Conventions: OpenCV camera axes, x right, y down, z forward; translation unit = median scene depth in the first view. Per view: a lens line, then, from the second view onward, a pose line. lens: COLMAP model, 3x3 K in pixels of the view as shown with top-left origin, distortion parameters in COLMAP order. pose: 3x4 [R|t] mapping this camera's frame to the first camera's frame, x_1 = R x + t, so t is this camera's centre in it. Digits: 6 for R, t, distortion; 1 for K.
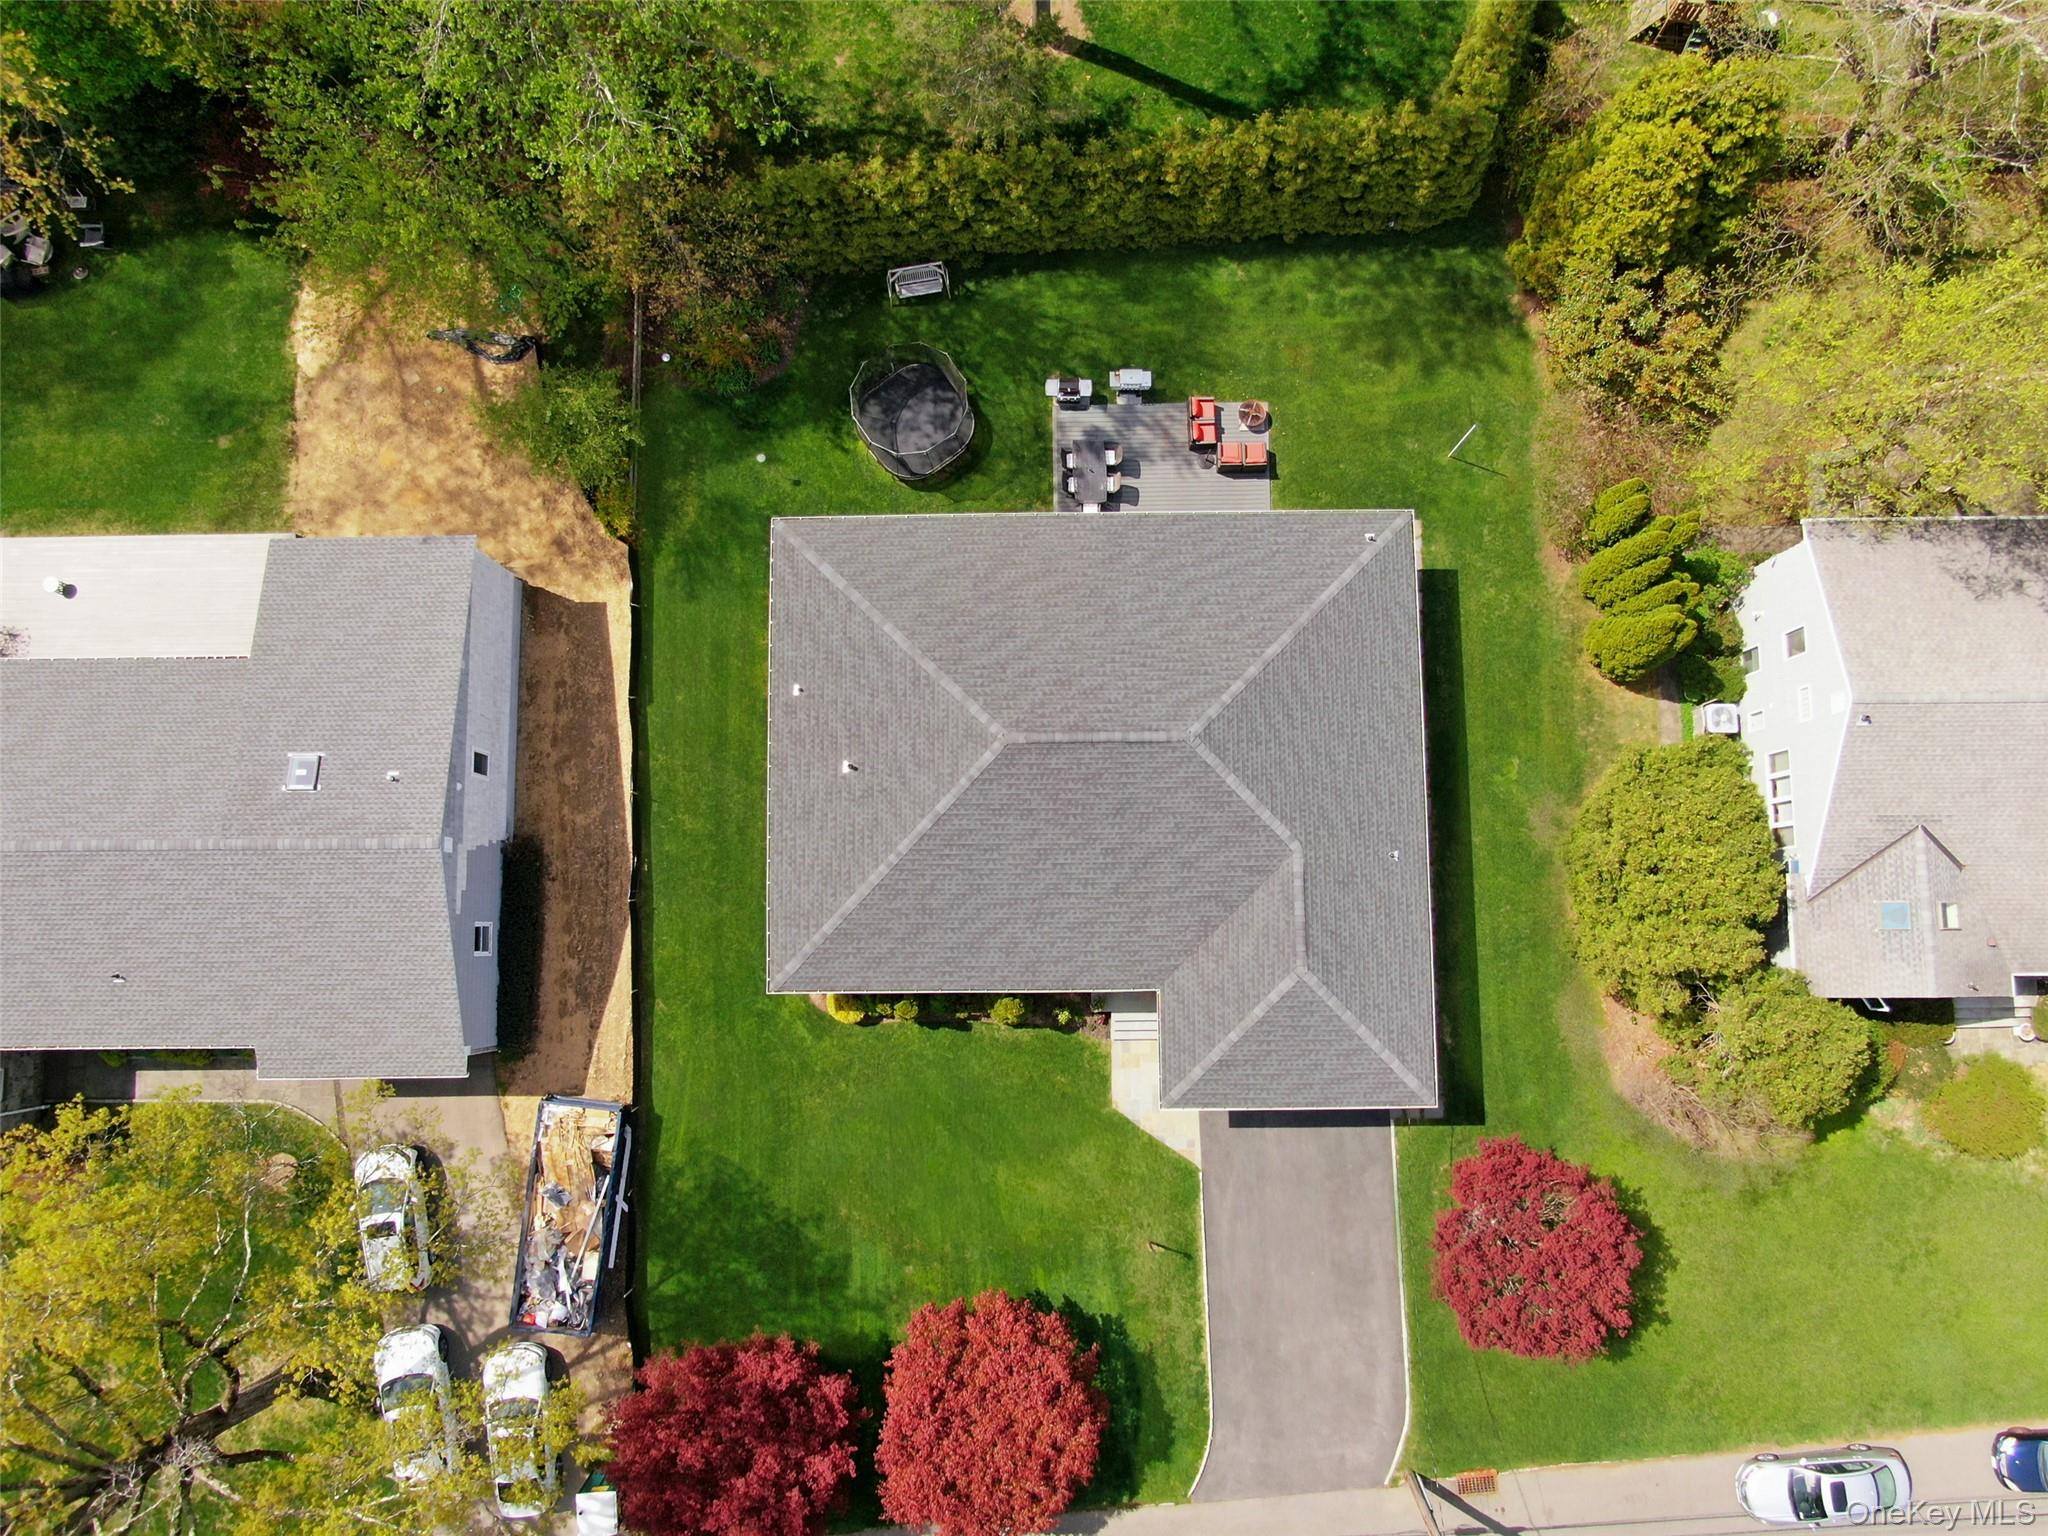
lens RADIAL K [[1469.7, 0, 1024.0], [0, 1469.7, 768.0], [0, 0, 1]] dist [-0.010051, -0.002854]
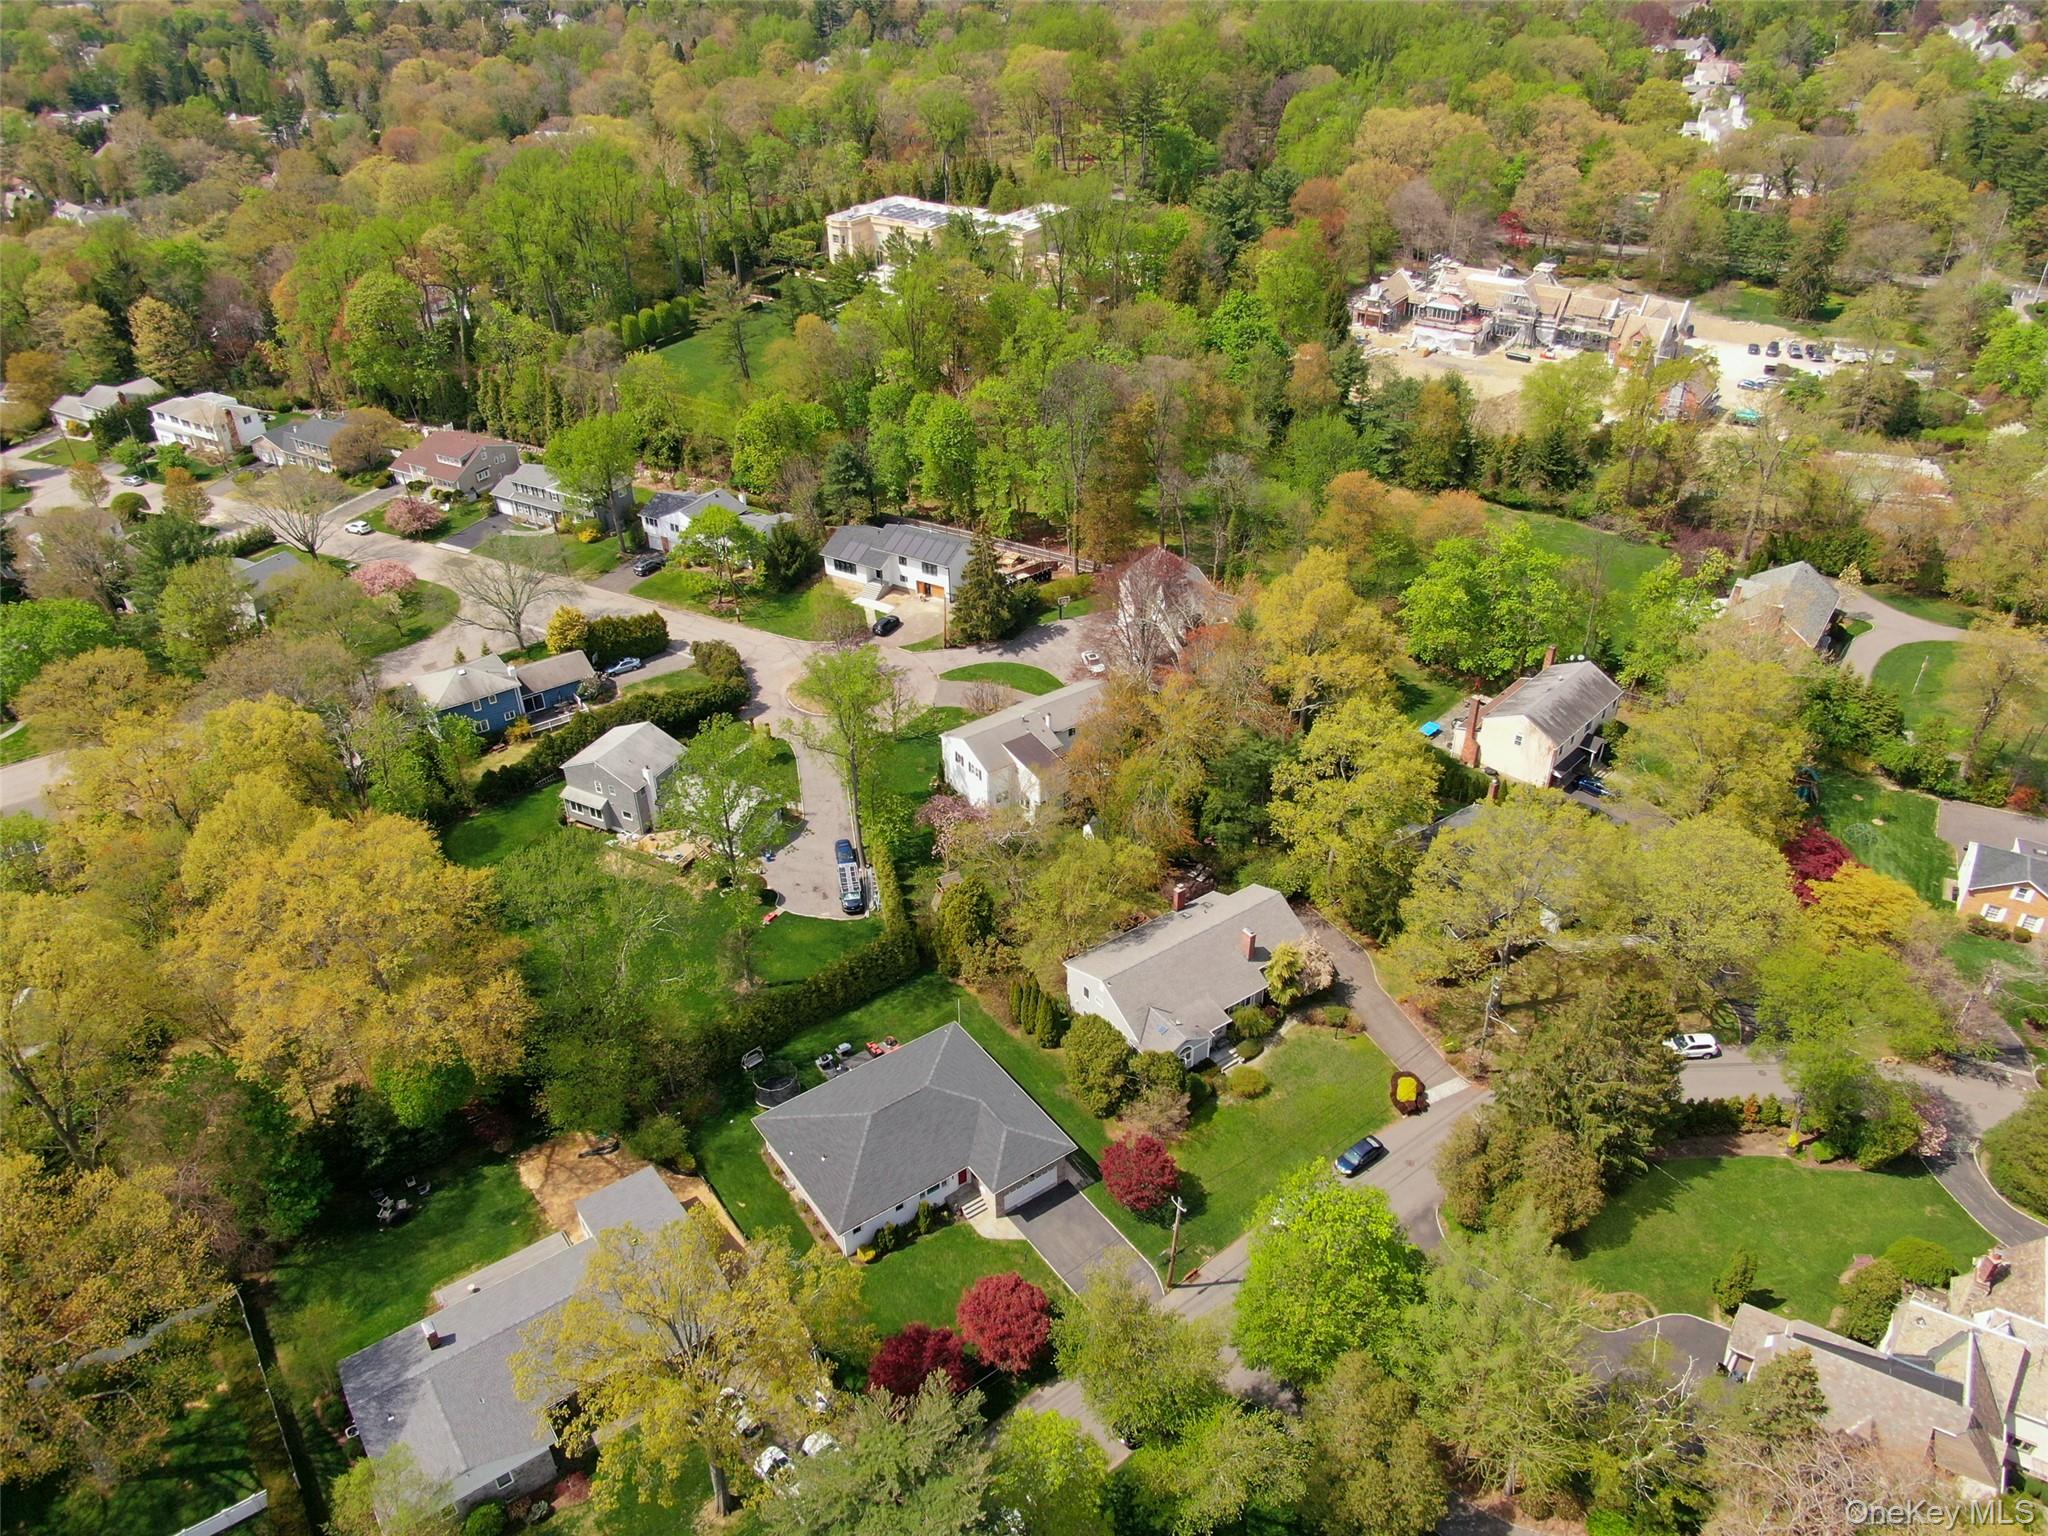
lens RADIAL K [[1484.7, 0, 1024.0], [0, 1484.7, 768.0], [0, 0, 1]] dist [-0.014137, 0.004925]
pose [[0.824512, -0.304595, 0.476867, -0.828610], [0.561844, 0.540745, -0.626041, 1.405893], [-0.067174, 0.784103, 0.616985, -1.143820]]
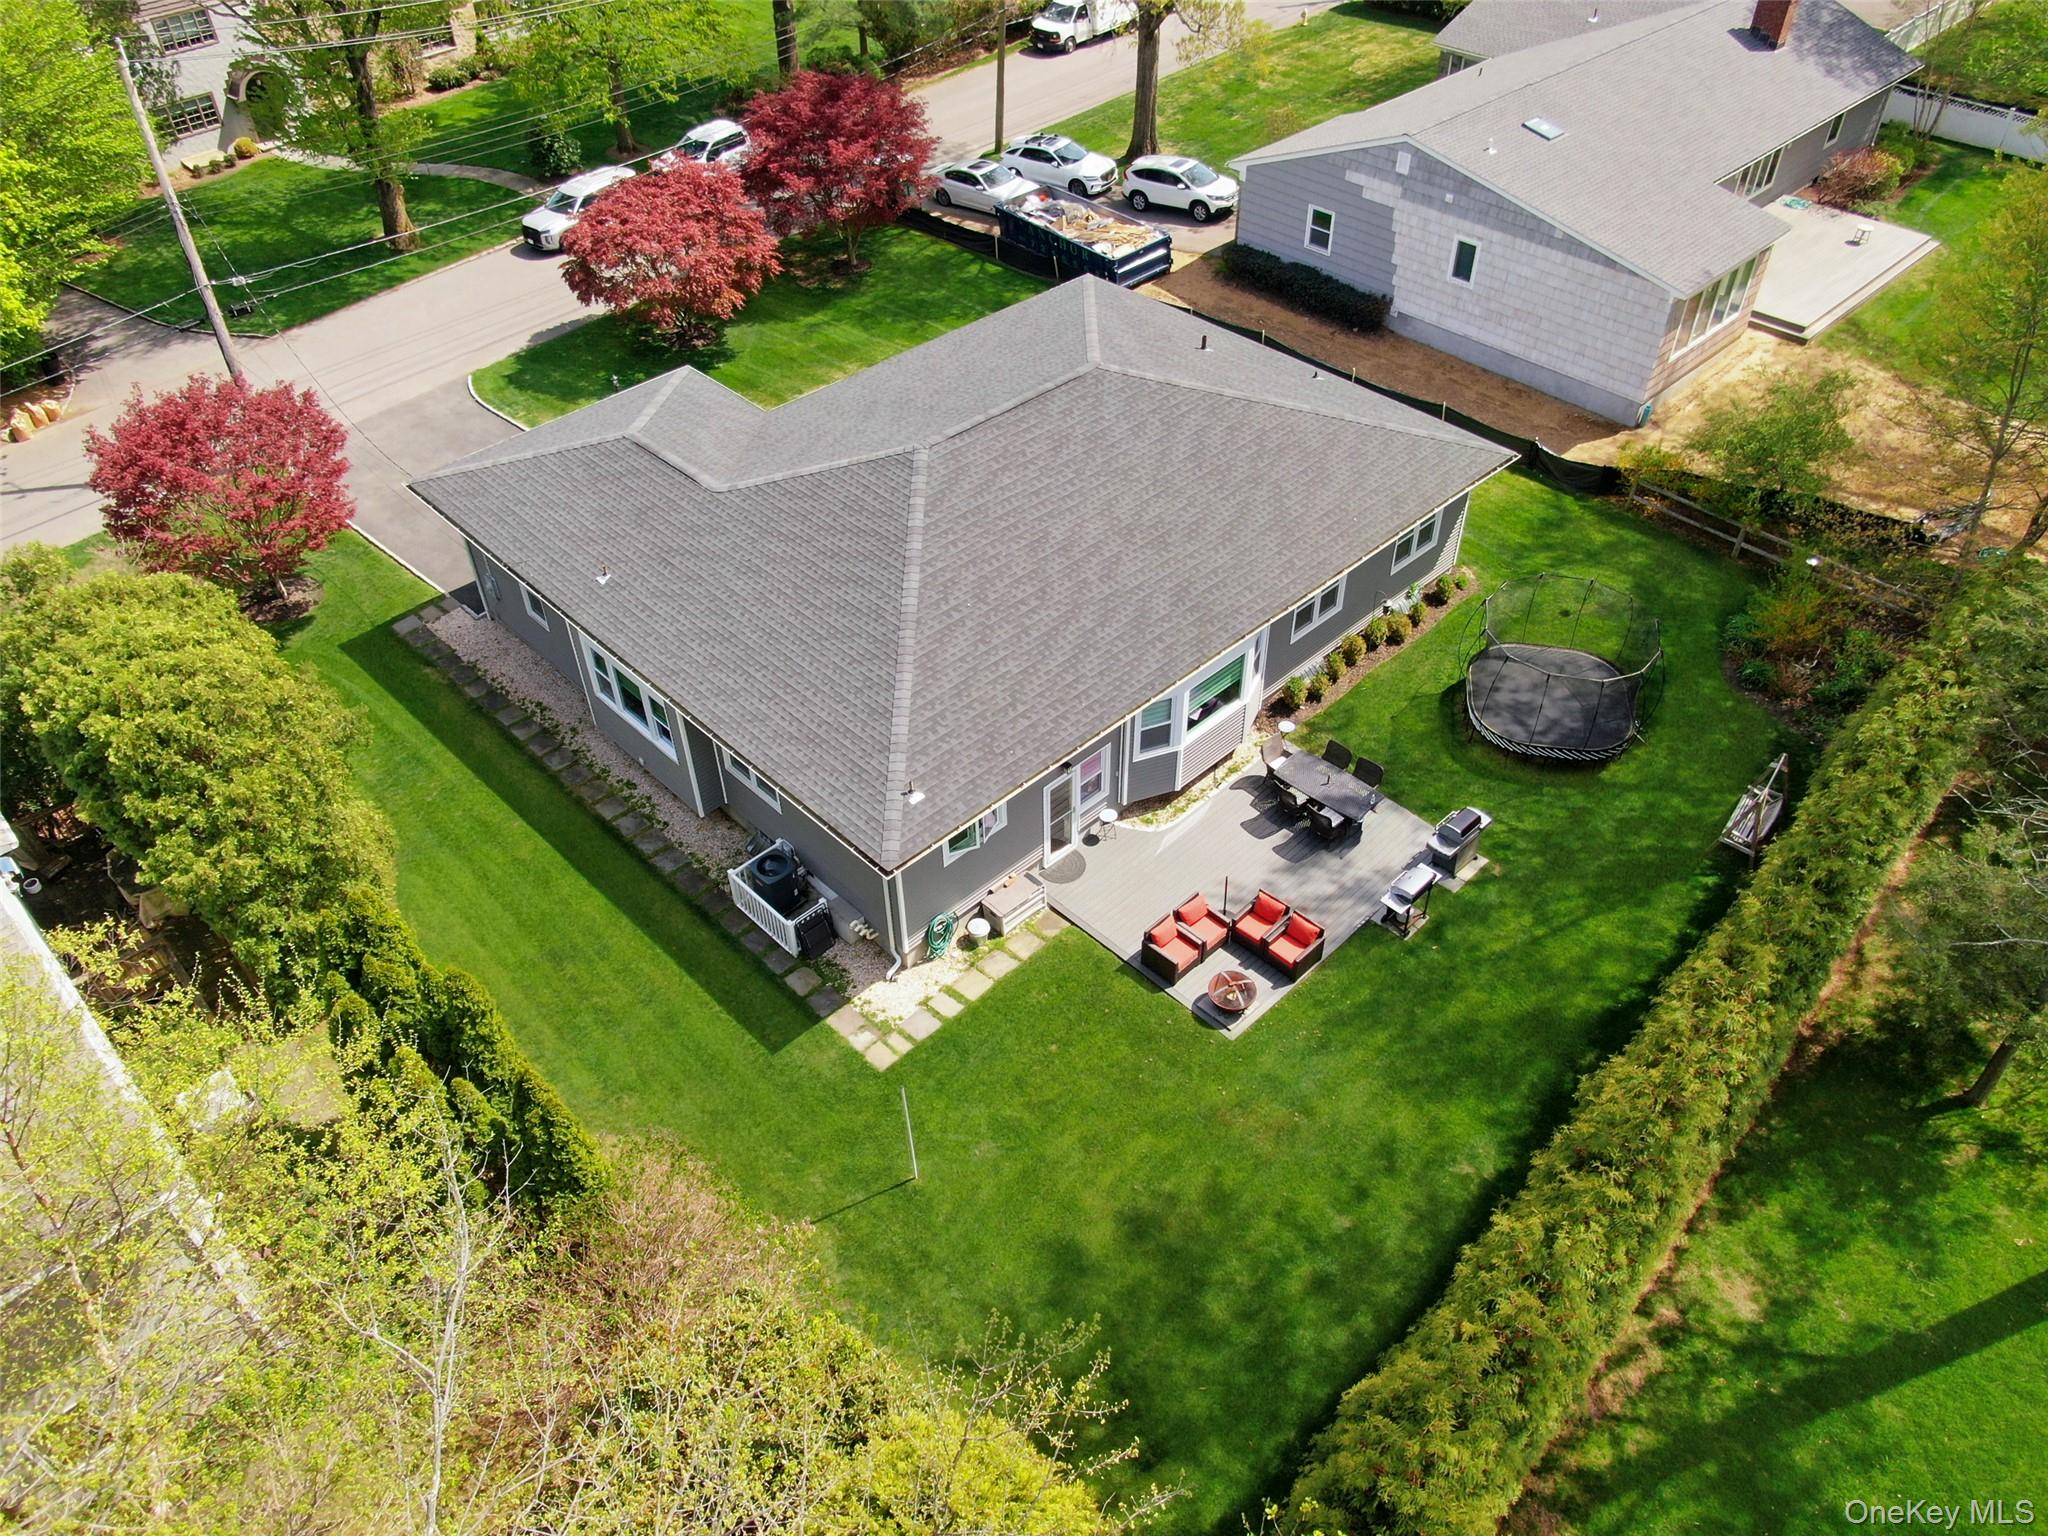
lens RADIAL K [[1469.7, 0, 1024.0], [0, 1469.7, 768.0], [0, 0, 1]] dist [-0.010051, -0.002854]
pose [[-0.725173, 0.490910, -0.482837, 0.468479], [-0.679705, -0.398213, 0.615977, -0.528599], [0.110117, 0.774877, 0.622447, 0.611492]]
